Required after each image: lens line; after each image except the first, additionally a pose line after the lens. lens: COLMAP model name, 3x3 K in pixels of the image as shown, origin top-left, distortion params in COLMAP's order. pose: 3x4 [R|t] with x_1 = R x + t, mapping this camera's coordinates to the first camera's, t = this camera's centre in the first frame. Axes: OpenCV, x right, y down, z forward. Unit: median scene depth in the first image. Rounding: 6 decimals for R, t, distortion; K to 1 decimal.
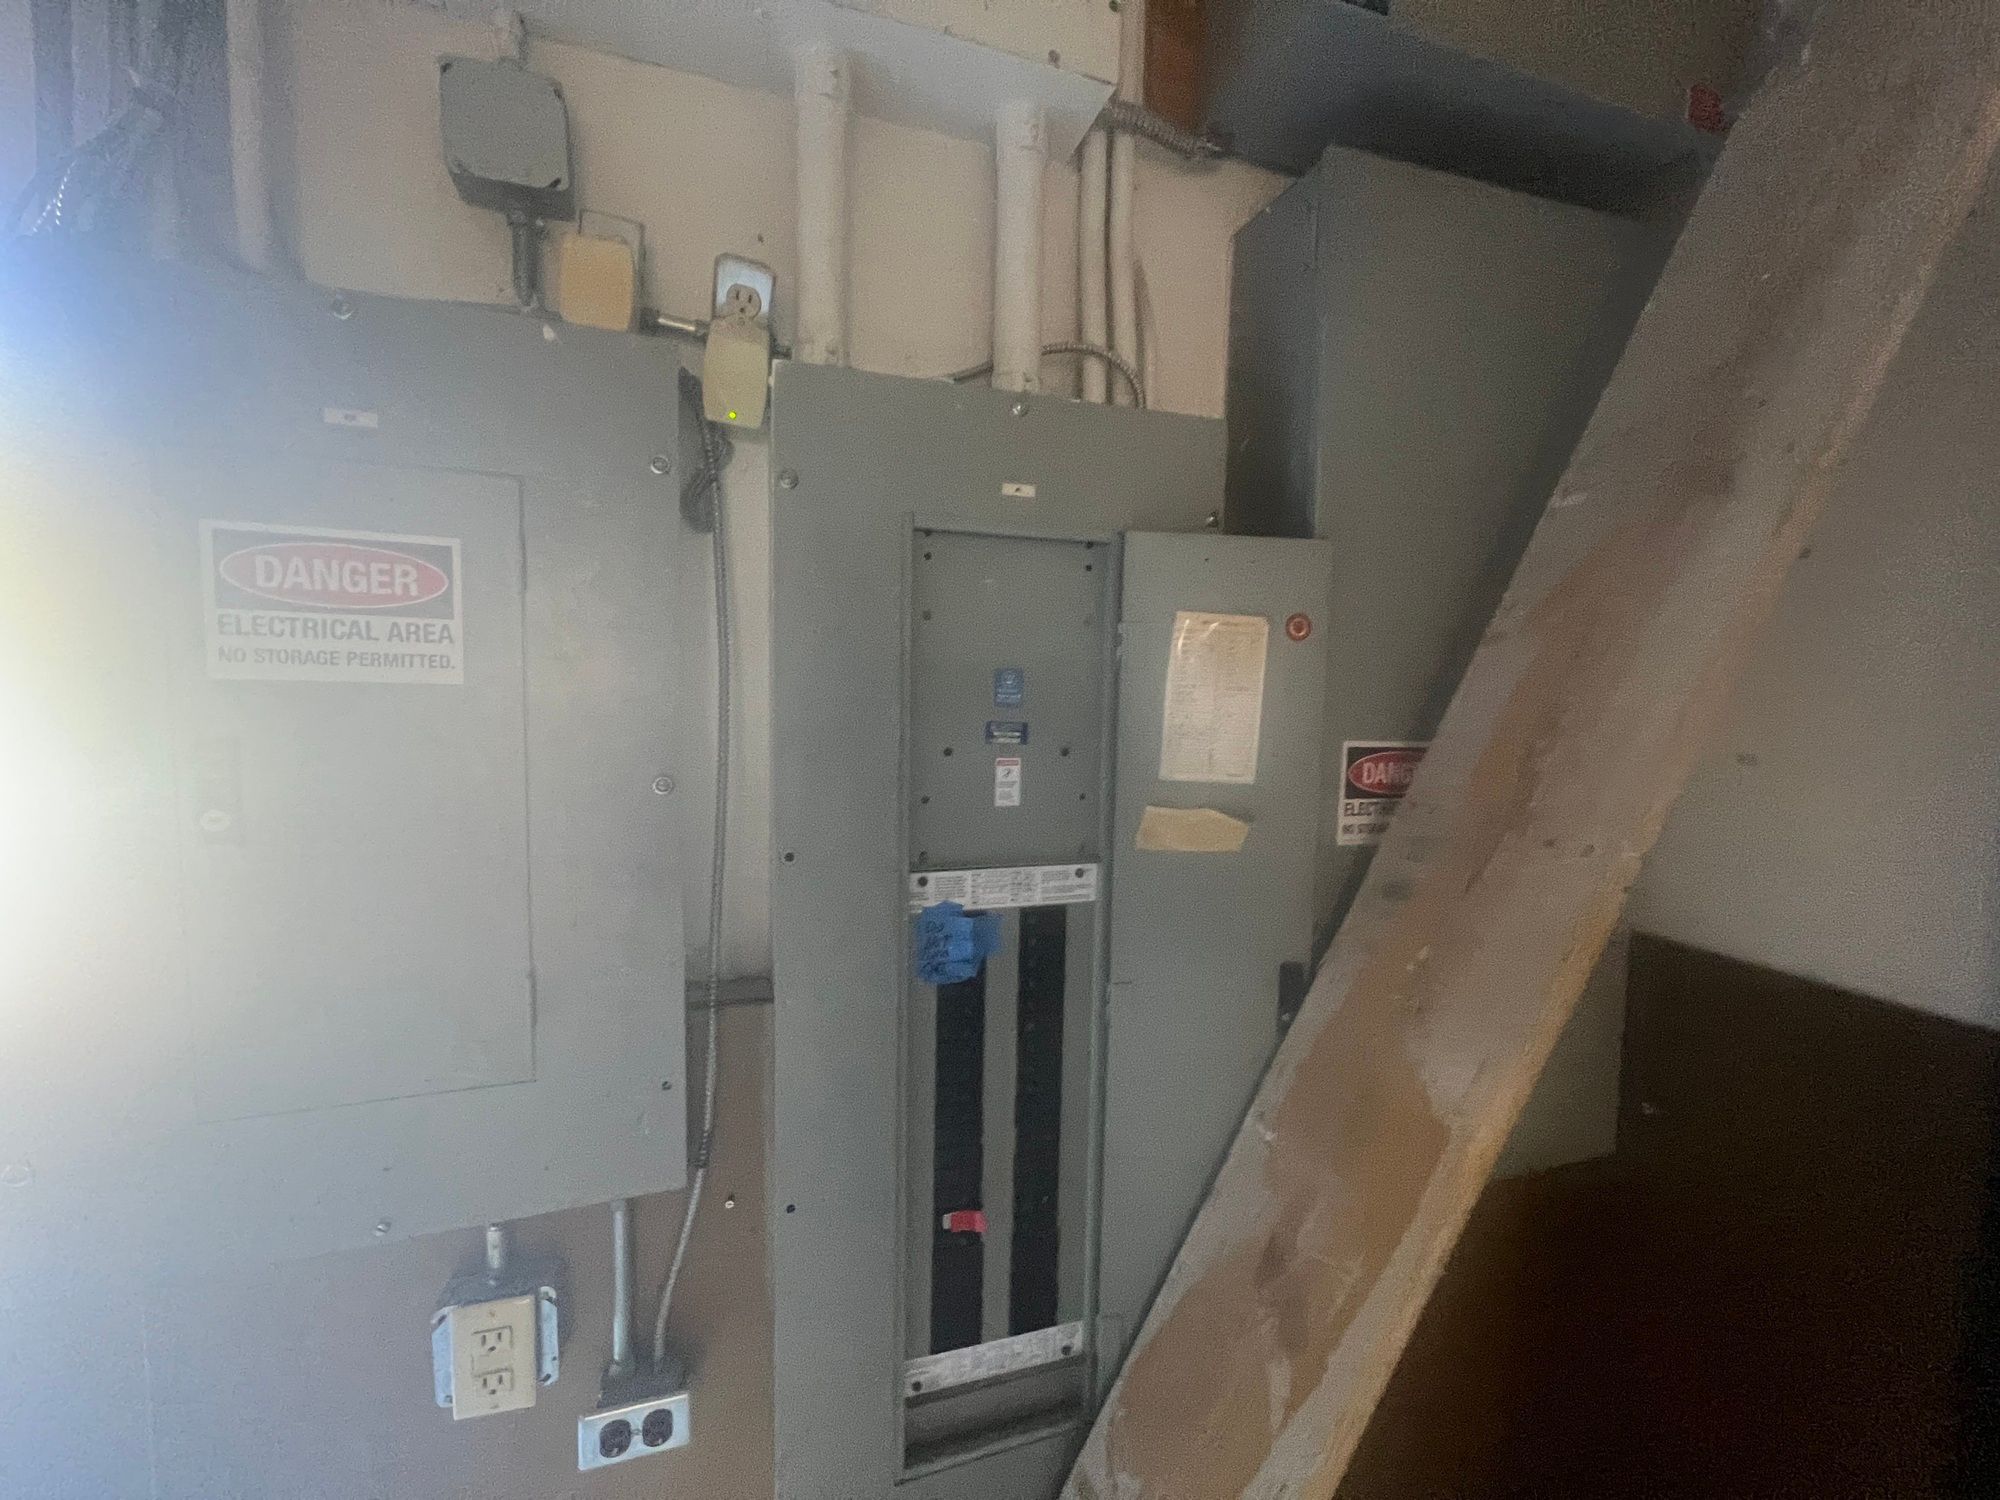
lens RADIAL K [[810.9, 0, 1000.0], [0, 810.9, 750.0], [0, 0, 1]] dist [-0.001008, 0.000217]
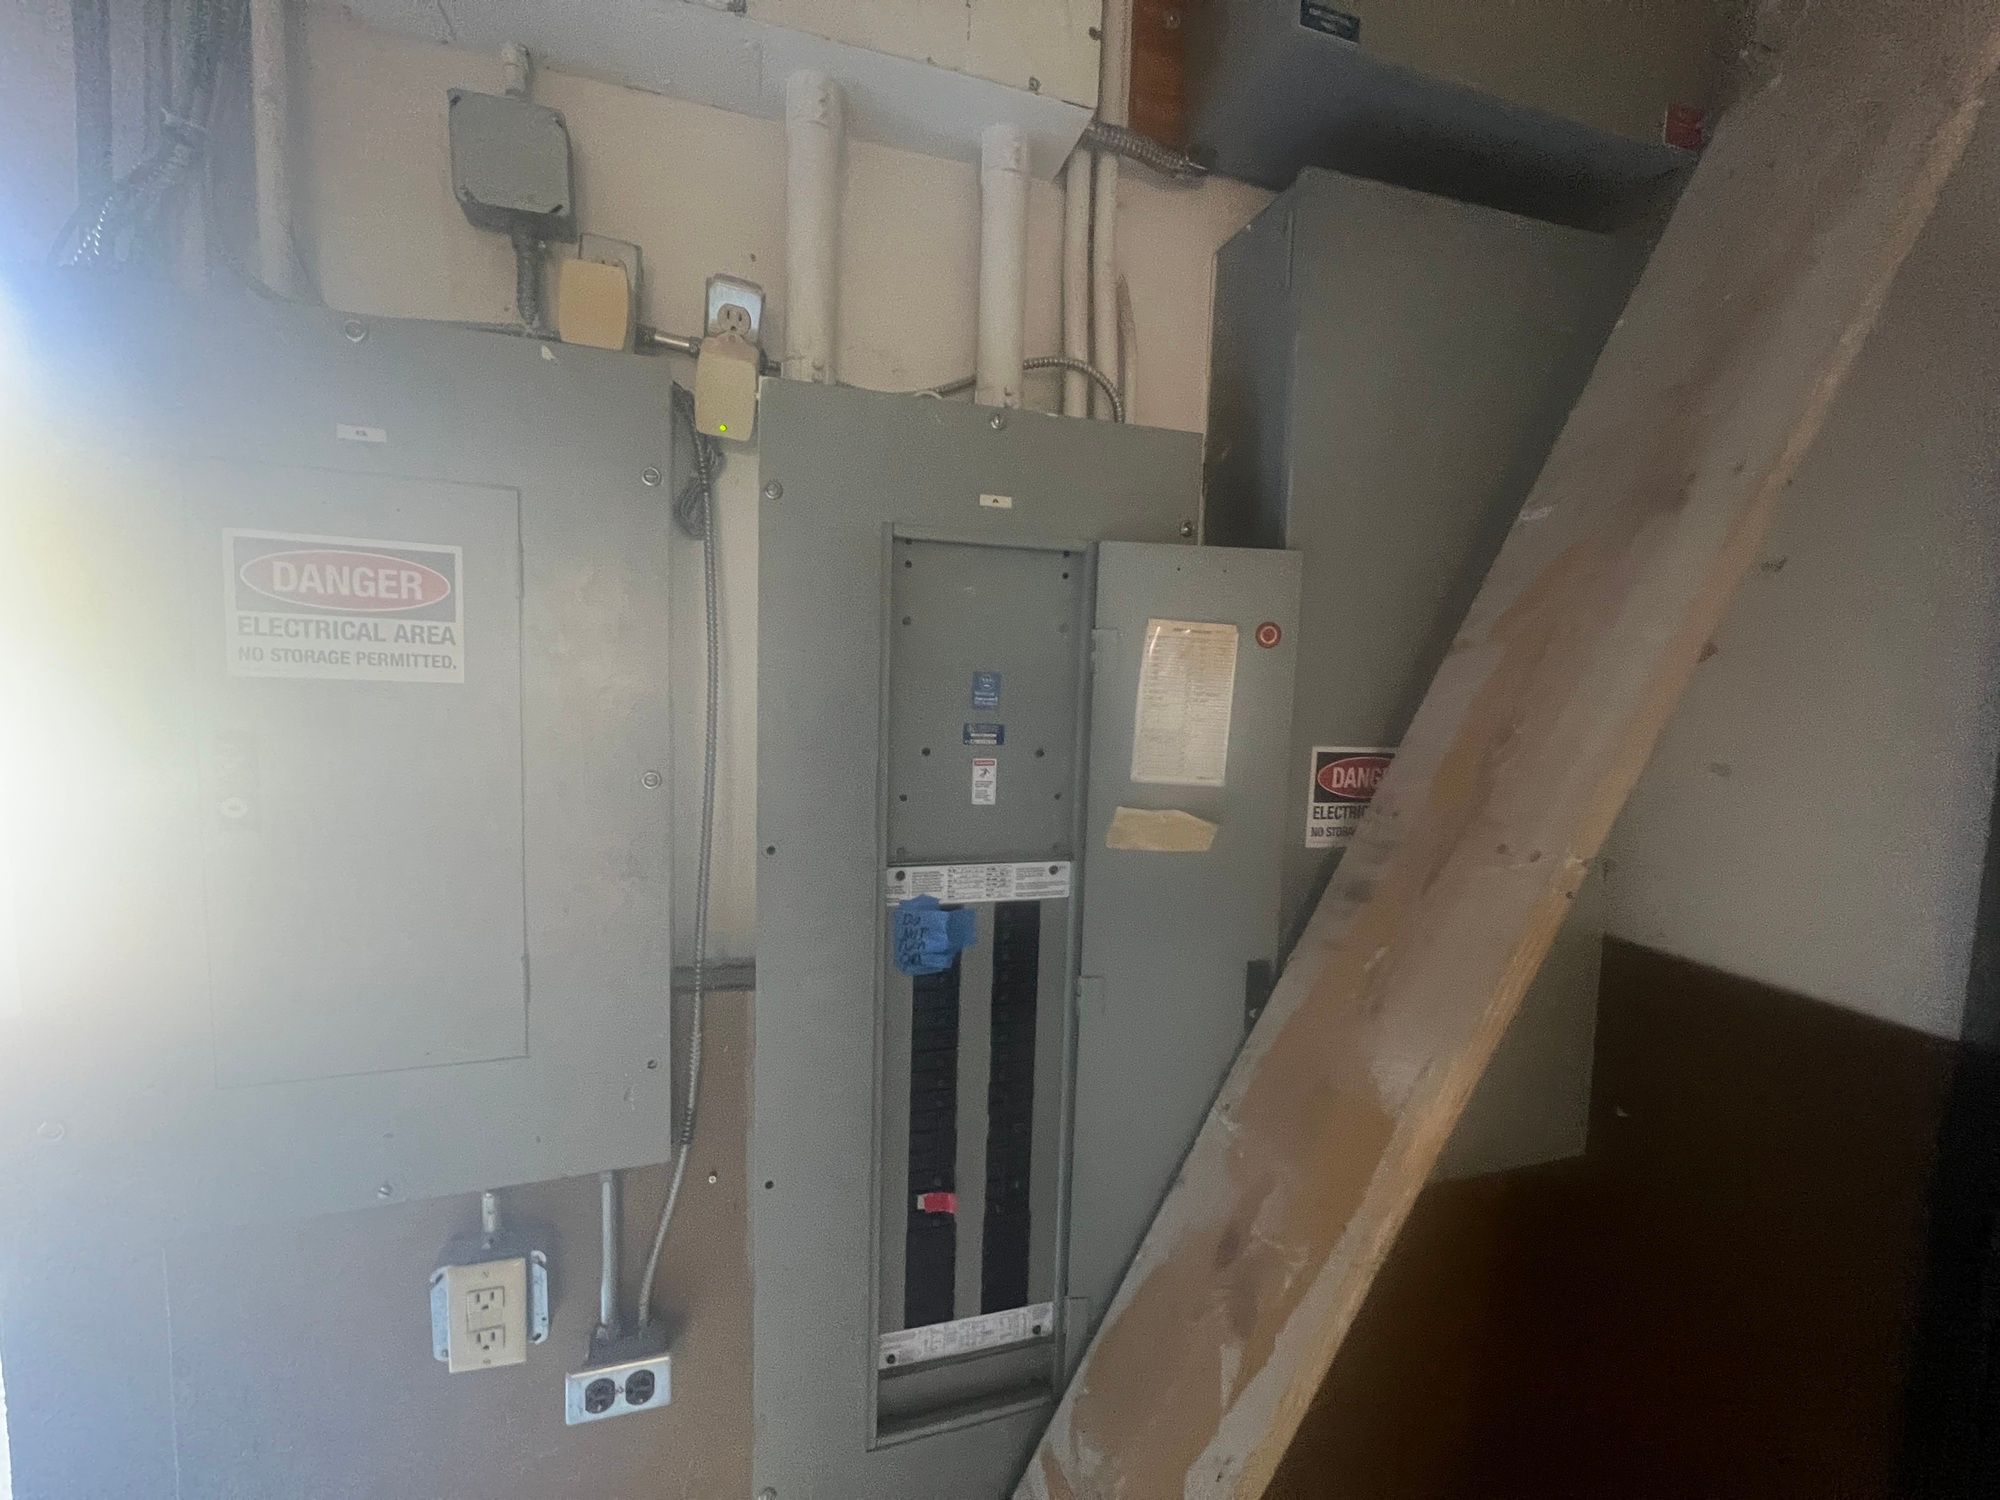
lens RADIAL K [[810.9, 0, 1000.0], [0, 810.9, 750.0], [0, 0, 1]] dist [-0.001008, 0.000217]
pose [[0.999626, 0.013399, -0.023833, 0.055378], [-0.013306, 0.999903, 0.004050, -0.005522], [0.023885, -0.003731, 0.999708, -0.039251]]
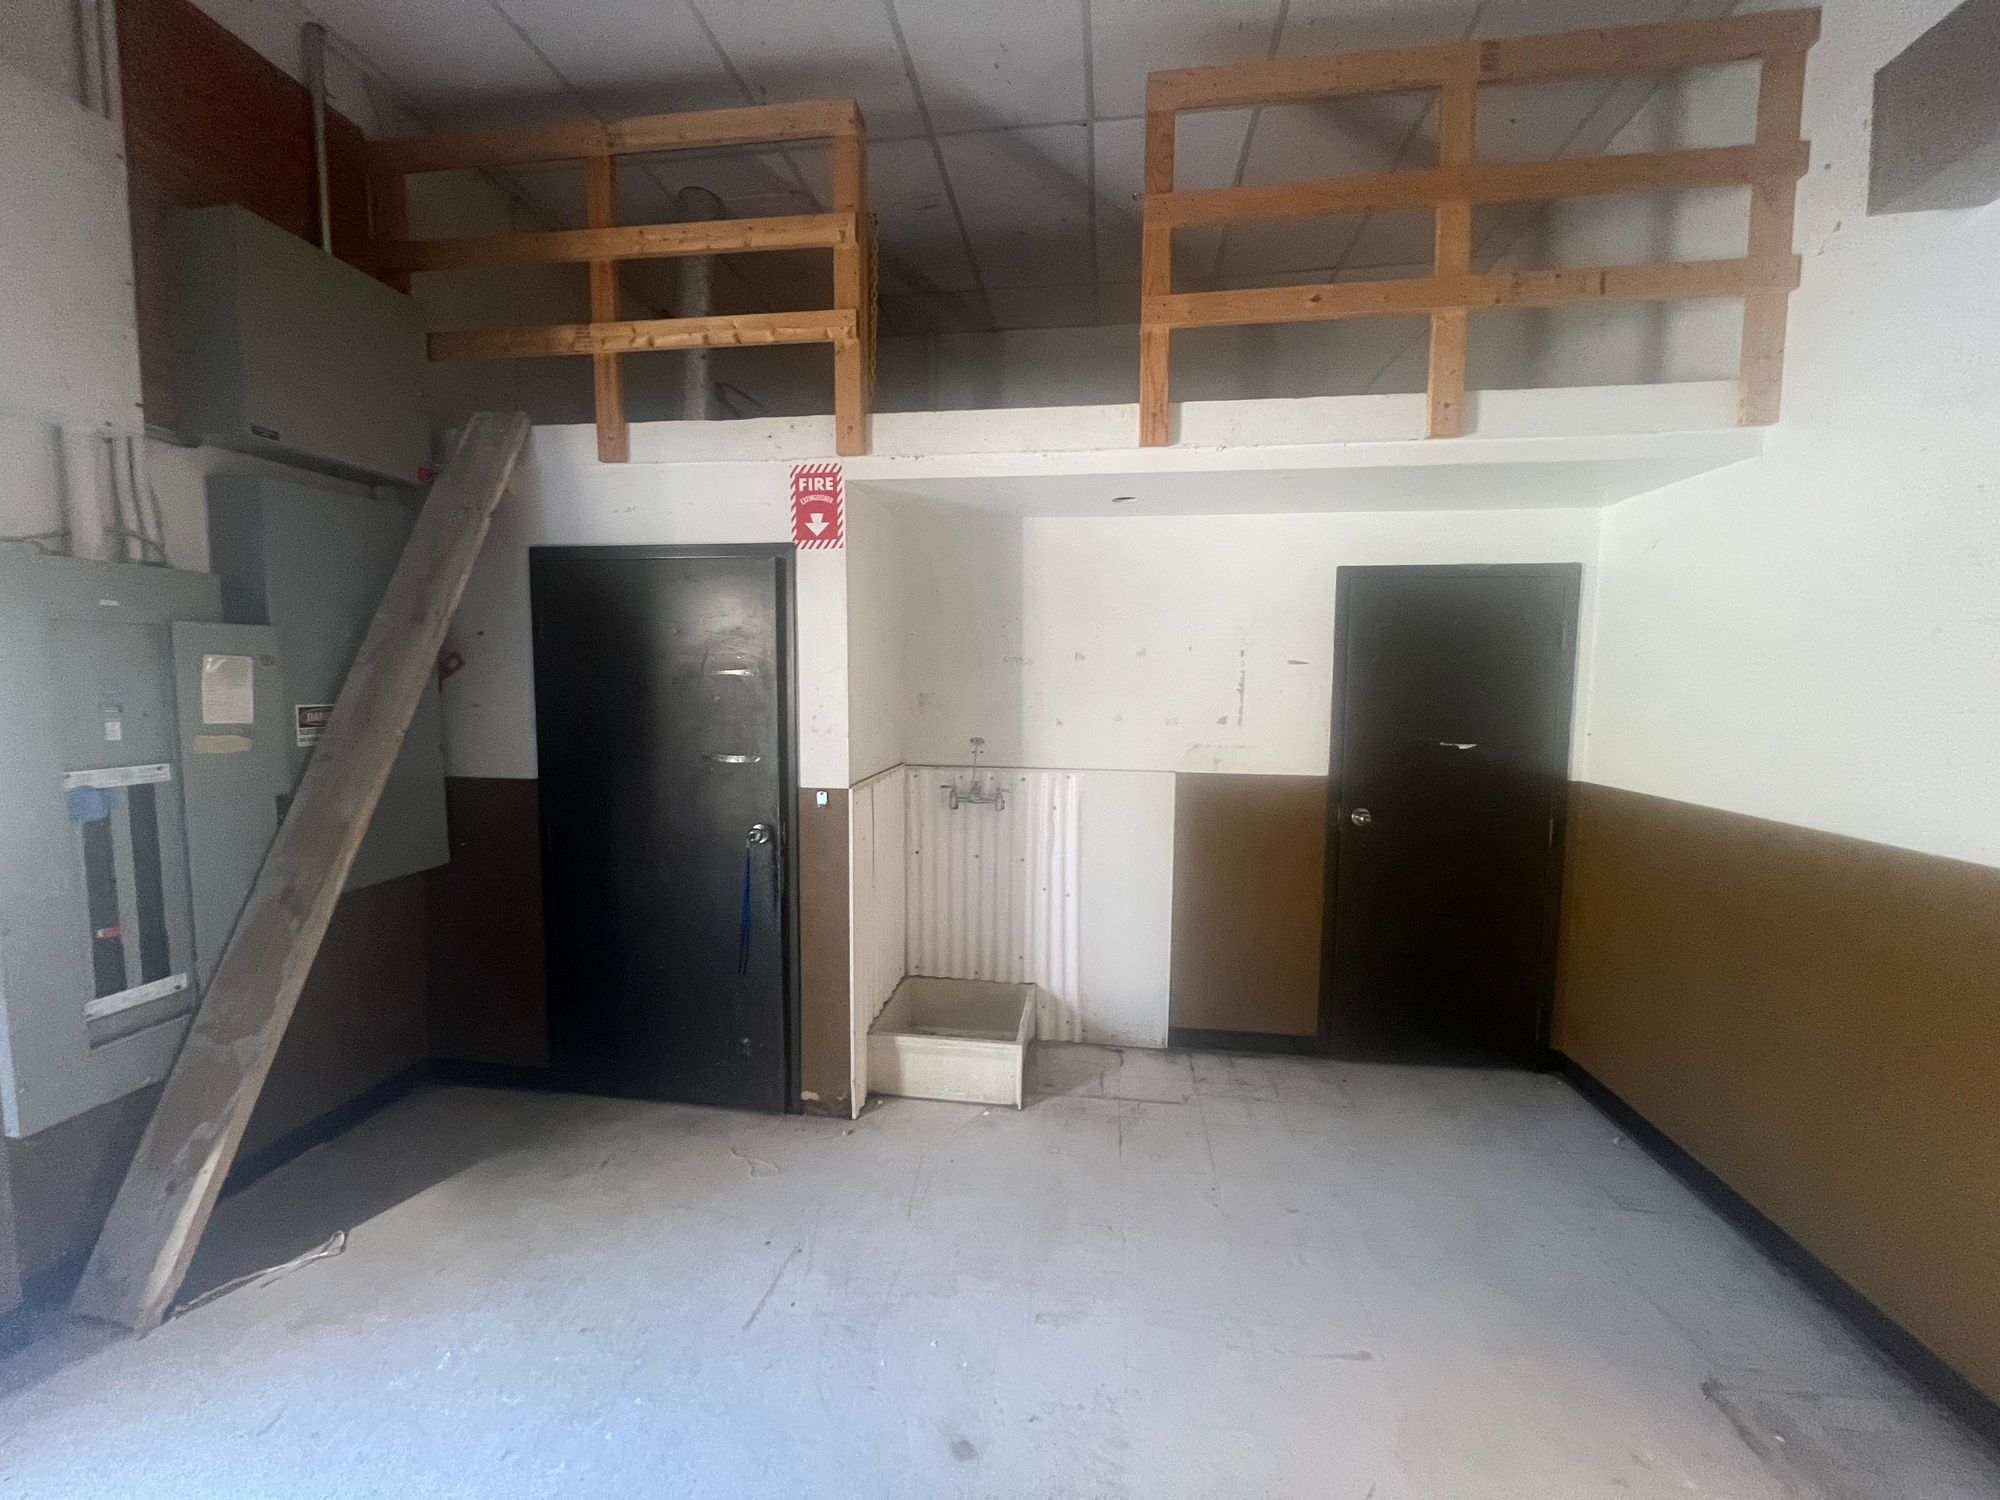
lens RADIAL K [[810.9, 0, 1000.0], [0, 810.9, 750.0], [0, 0, 1]] dist [-0.001008, 0.000217]
pose [[0.466585, -0.093866, 0.879481, -0.838719], [0.071276, 0.995109, 0.068394, 0.119967], [-0.881600, 0.030774, 0.470994, -2.261706]]
